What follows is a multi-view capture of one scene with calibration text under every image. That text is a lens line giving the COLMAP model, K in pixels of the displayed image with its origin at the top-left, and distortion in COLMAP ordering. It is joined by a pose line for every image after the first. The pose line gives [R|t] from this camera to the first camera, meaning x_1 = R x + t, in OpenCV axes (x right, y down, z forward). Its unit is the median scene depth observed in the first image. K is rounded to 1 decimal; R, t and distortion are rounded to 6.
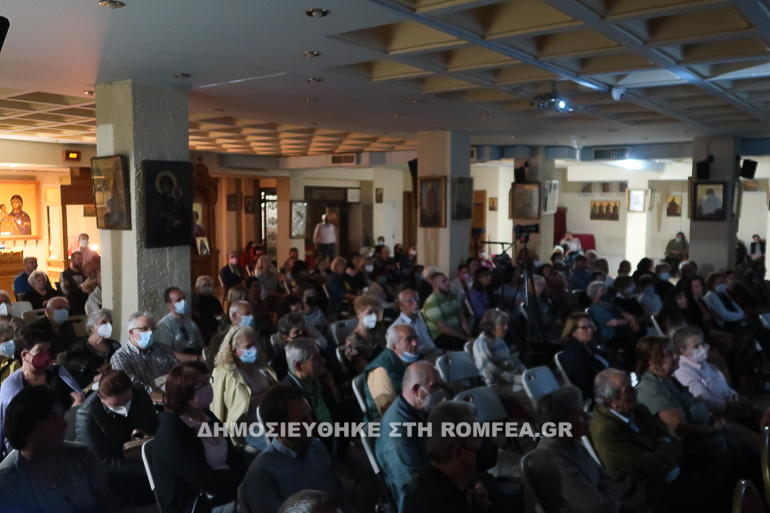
lens RADIAL K [[685.1, 0, 385.0], [0, 685.1, 256.5], [0, 0, 1]] dist [0.004829, 0.003708]
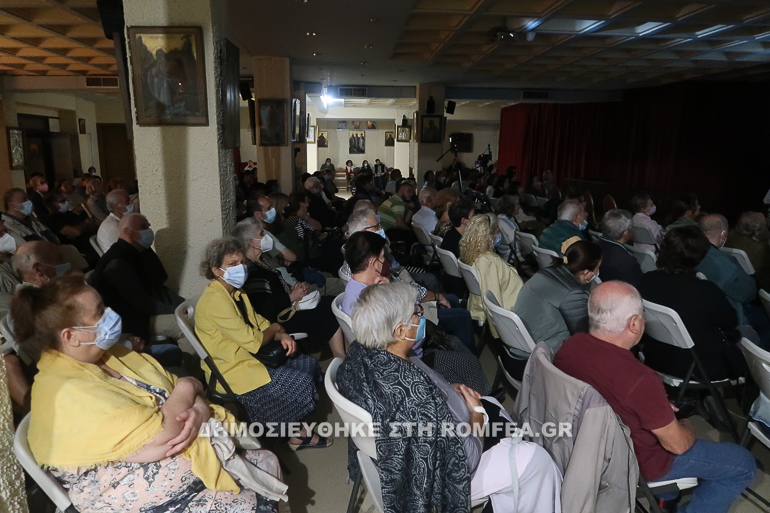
lens RADIAL K [[520.7, 0, 385.0], [0, 520.7, 256.5], [0, 0, 1]] dist [-0.001763, -0.000262]
pose [[0.754044, -0.134325, 0.642942, -0.221215], [0.050323, 0.987803, 0.147356, 0.011894], [-0.654894, -0.078758, 0.751606, 0.134908]]
